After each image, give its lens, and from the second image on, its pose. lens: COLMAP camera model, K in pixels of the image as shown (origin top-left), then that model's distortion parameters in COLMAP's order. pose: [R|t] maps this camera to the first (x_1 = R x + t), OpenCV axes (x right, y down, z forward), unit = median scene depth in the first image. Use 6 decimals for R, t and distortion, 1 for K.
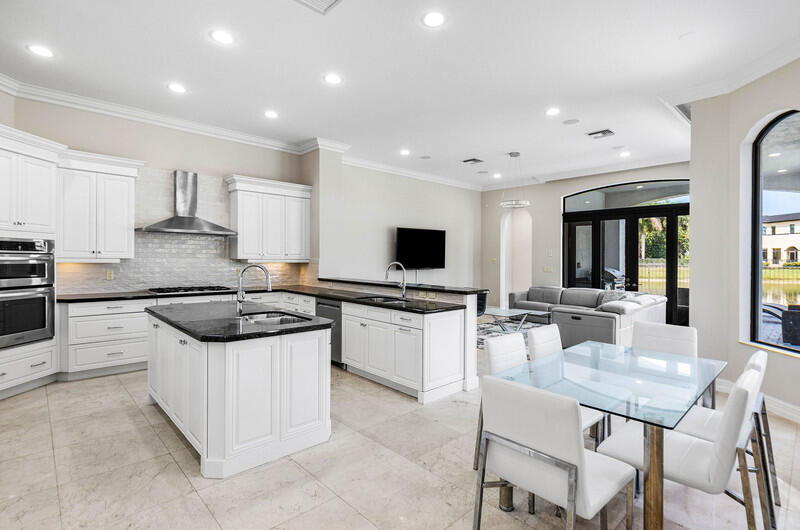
lens RADIAL K [[390.4, 0, 398.2], [0, 390.4, 259.9], [0, 0, 1]] dist [0.009317, 0.000388]
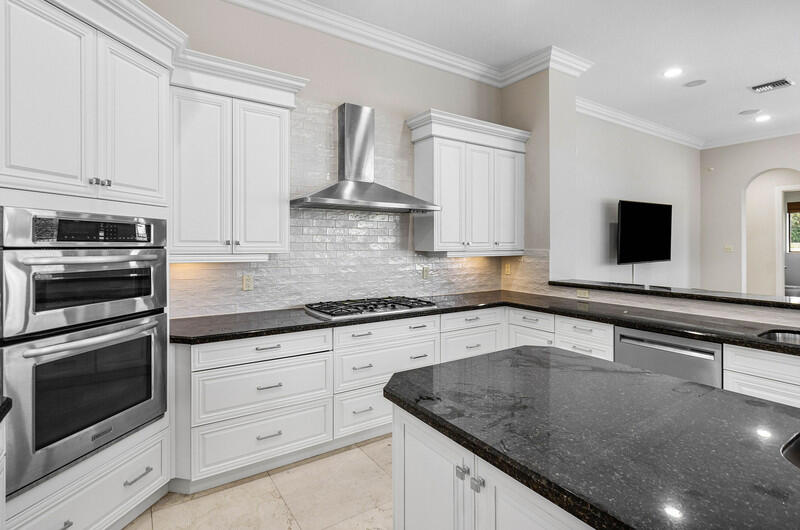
lens RADIAL K [[390.4, 0, 405.4], [0, 390.4, 244.0], [0, 0, 1]] dist [0.009317, 0.000388]
pose [[0.988857, -0.012253, -0.148364, -0.373545], [0.010831, 0.999887, -0.010389, -0.008186], [0.148474, 0.008666, 0.988878, 0.412455]]
